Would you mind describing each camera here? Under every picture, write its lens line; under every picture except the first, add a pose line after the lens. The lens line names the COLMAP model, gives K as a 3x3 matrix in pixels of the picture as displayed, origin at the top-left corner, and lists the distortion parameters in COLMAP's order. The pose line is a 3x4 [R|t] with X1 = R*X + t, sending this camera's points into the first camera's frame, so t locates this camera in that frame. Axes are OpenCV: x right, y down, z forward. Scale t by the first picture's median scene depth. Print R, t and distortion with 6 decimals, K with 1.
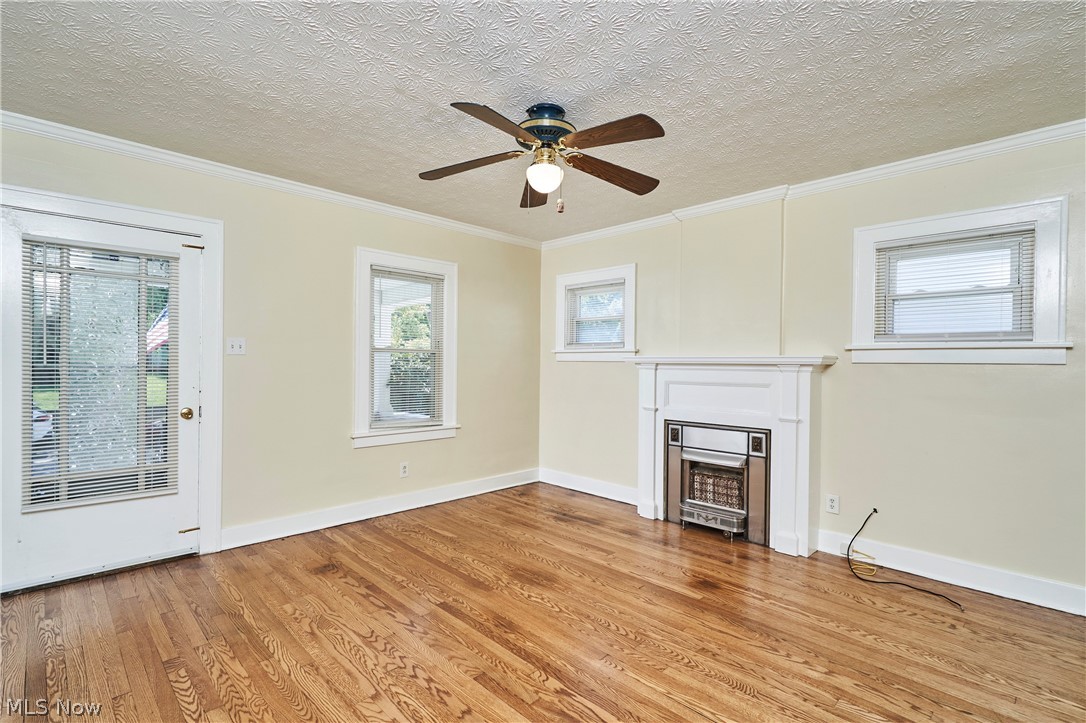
lens RADIAL K [[501.1, 0, 542.4], [0, 501.1, 365.5], [0, 0, 1]] dist [0.001909, 0.000873]
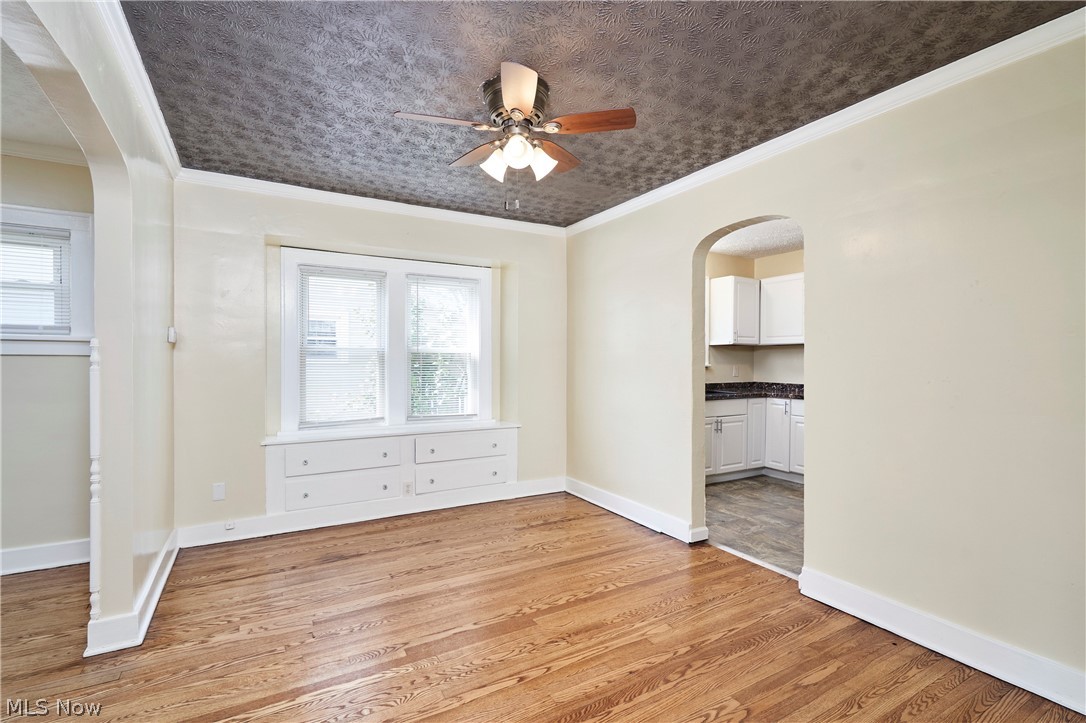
lens RADIAL K [[461.3, 0, 541.3], [0, 461.3, 361.2], [0, 0, 1]] dist [-0.010960, -0.000015]
pose [[0.286939, -0.008234, 0.957913, 0.946121], [0.005141, 0.999962, 0.007056, 0.030559], [-0.957935, 0.002900, 0.286970, -1.027052]]
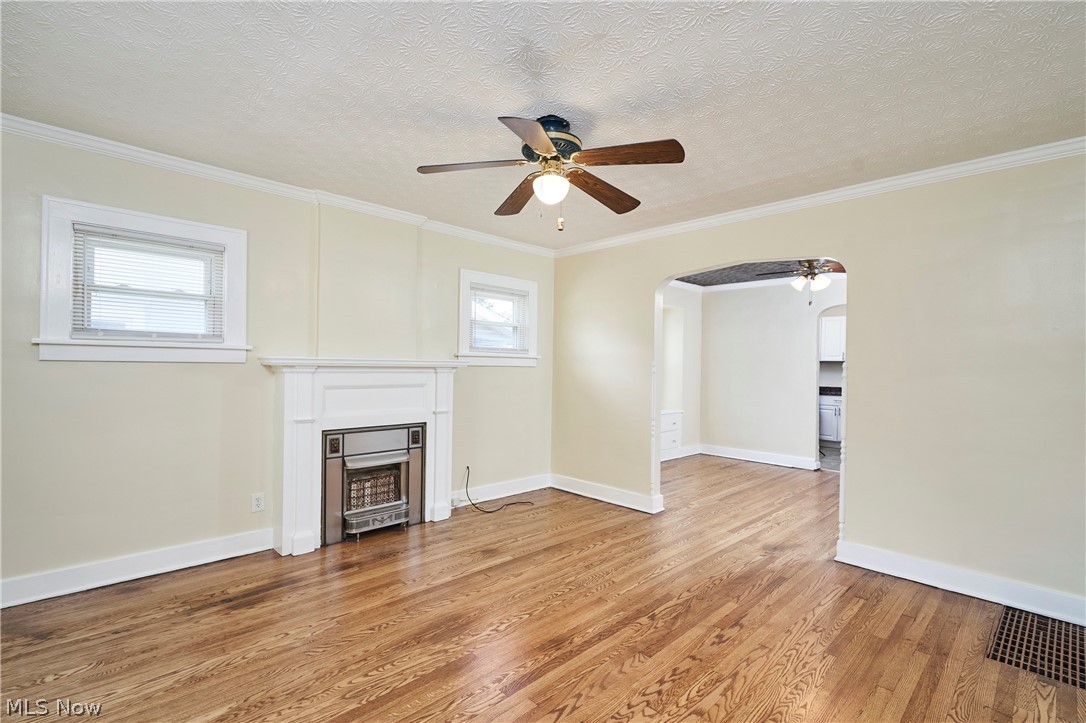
lens RADIAL K [[501.1, 0, 544.7], [0, 501.1, 361.5], [0, 0, 1]] dist [0.001909, 0.000873]
pose [[0.009769, 0.005264, 0.999938, -0.692193], [-0.005936, 0.999969, -0.005207, -0.010367], [-0.999935, -0.005885, 0.009800, 0.680594]]
